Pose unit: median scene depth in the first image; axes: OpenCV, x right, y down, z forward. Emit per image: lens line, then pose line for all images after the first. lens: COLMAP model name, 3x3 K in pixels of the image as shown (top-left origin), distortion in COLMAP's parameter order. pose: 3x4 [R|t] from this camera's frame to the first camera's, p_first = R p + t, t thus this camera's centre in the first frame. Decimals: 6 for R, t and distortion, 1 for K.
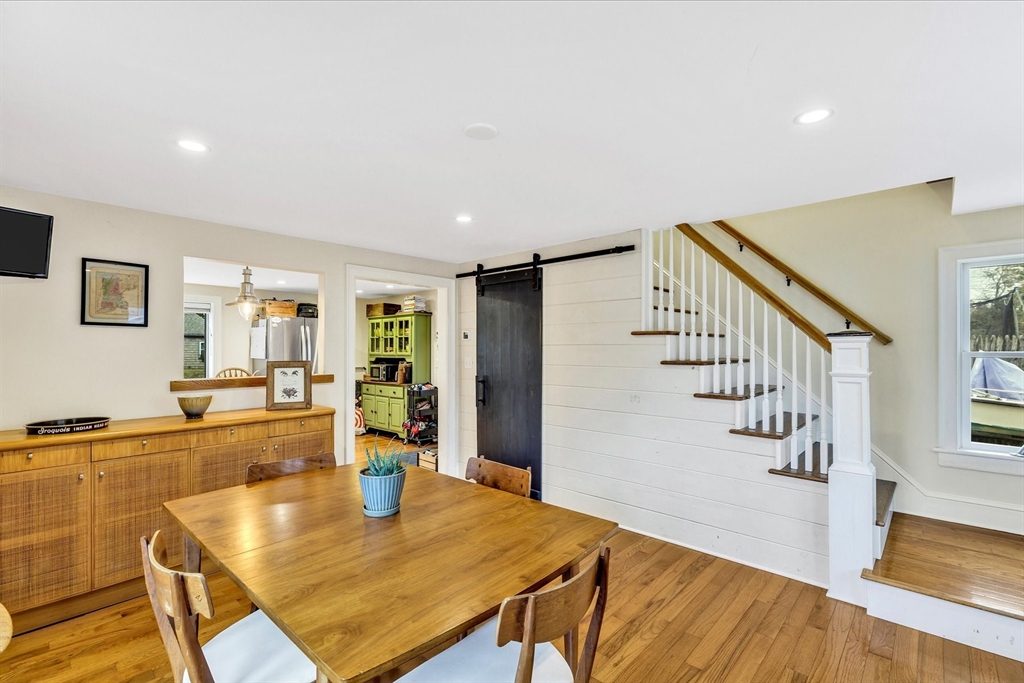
lens RADIAL K [[463.4, 0, 518.5], [0, 463.4, 345.4], [0, 0, 1]] dist [-0.002116, -0.000264]
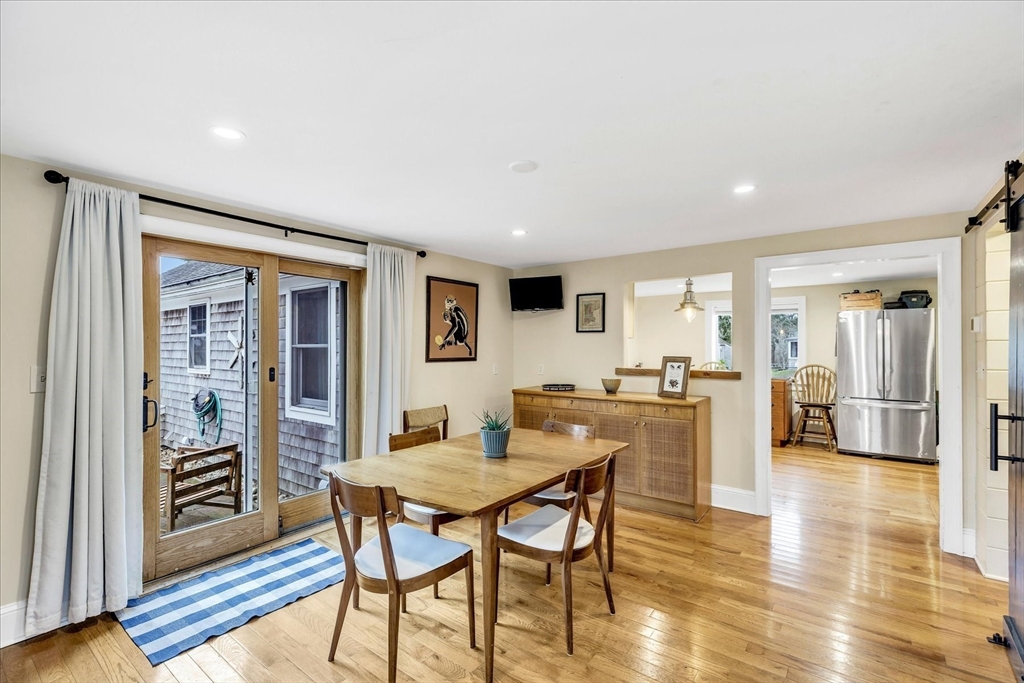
lens RADIAL K [[463.4, 0, 515.7], [0, 463.4, 343.2], [0, 0, 1]] dist [-0.002116, -0.000264]
pose [[0.048253, -0.005114, -0.998822, 0.677610], [0.006066, 0.999970, -0.004827, 0.002828], [0.998817, -0.005826, 0.048282, 0.558466]]
